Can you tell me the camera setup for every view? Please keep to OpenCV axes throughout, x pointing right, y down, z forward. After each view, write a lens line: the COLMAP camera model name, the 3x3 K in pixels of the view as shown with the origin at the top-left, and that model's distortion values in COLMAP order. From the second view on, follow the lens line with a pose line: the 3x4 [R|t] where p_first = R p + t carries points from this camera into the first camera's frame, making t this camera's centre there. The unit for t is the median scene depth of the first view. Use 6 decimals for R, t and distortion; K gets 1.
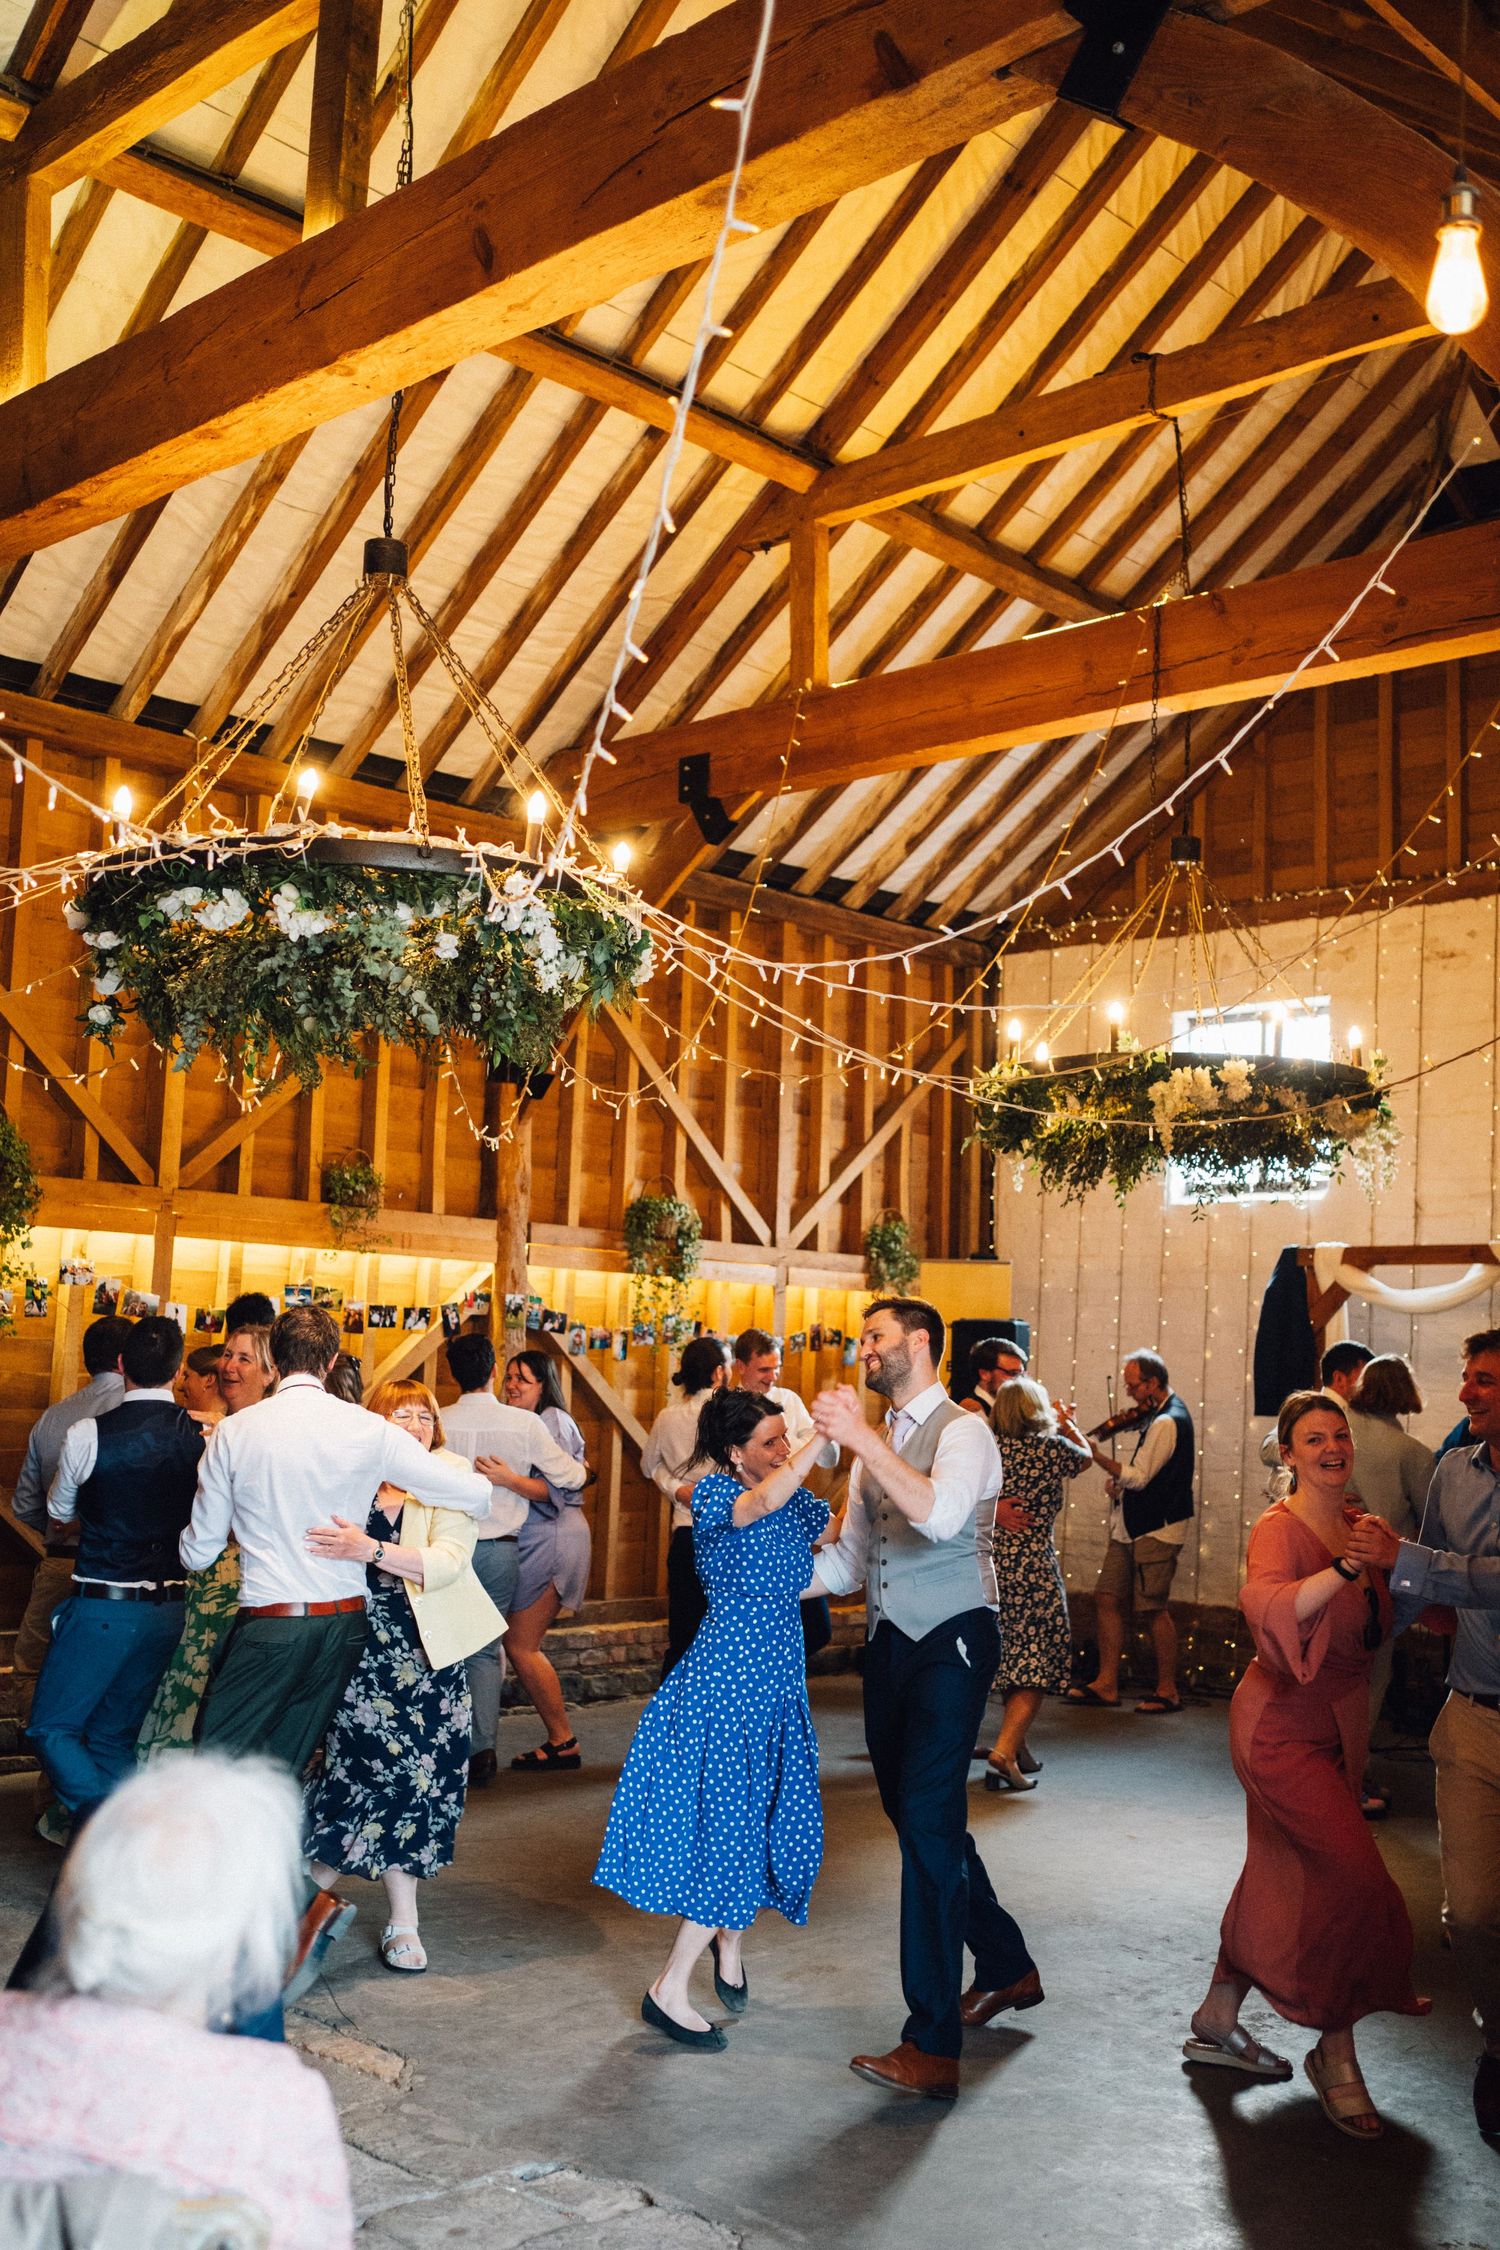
lens RADIAL K [[2284.8, 0, 750.0], [0, 2284.8, 1125.0], [0, 0, 1]] dist [-0.013179, 0.122699]
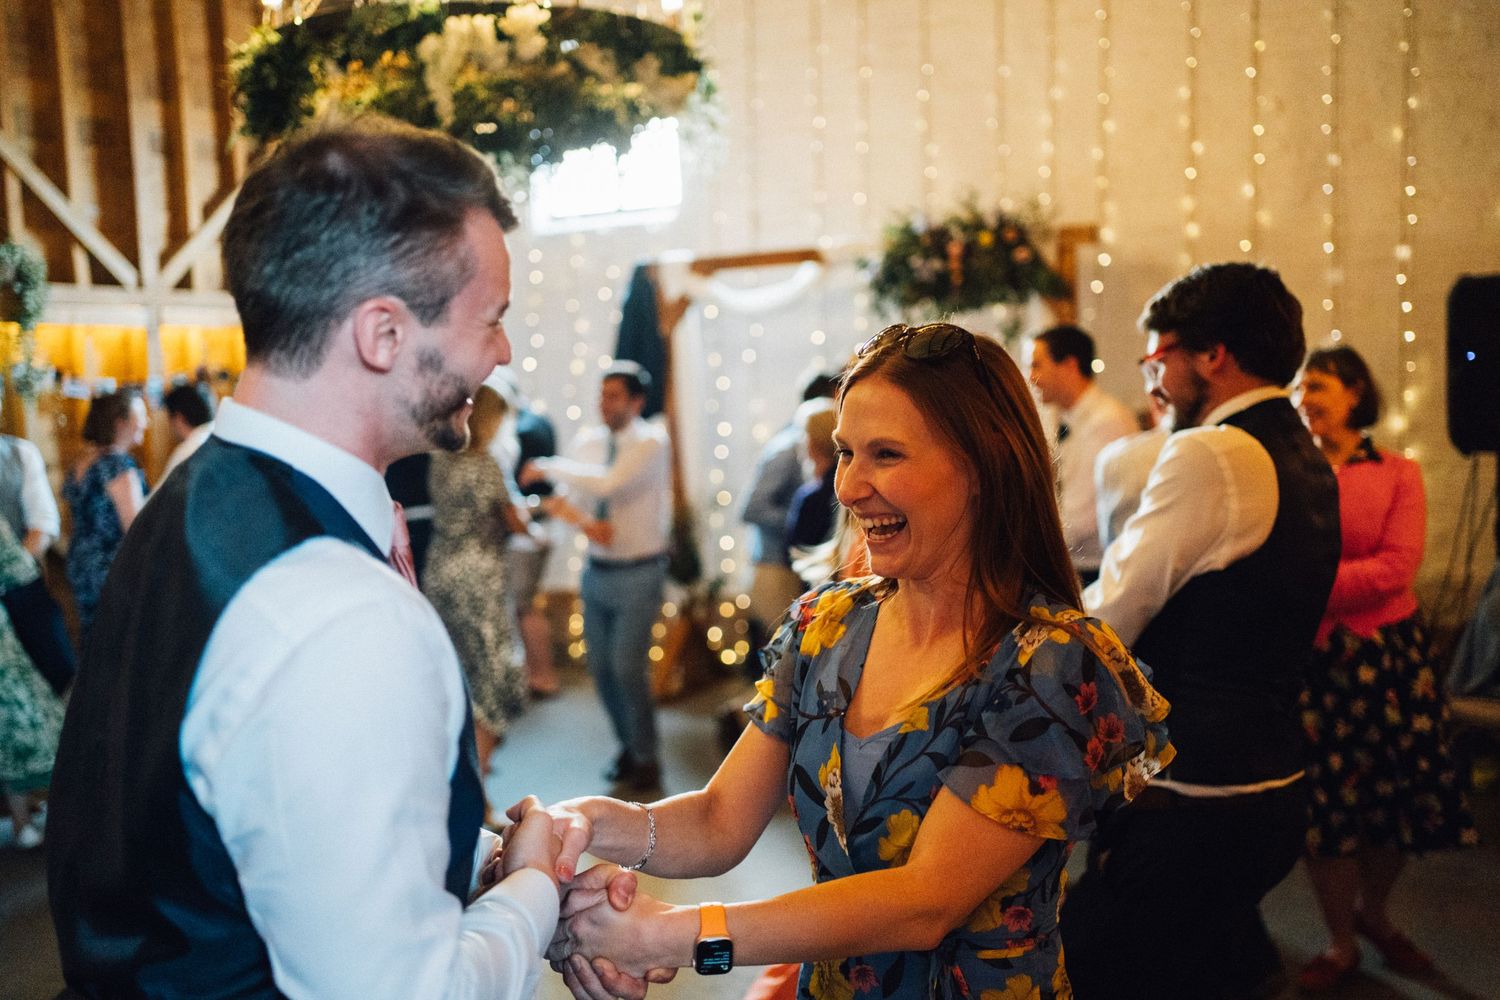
lens RADIAL K [[1523.2, 0, 751.7], [0, 1523.2, 491.1], [0, 0, 1]] dist [-0.013179, 0.122699]
pose [[0.960358, -0.091234, 0.263419, 0.089239], [0.042483, 0.981790, 0.185159, 0.029571], [-0.275515, -0.166628, 0.946745, 0.294344]]
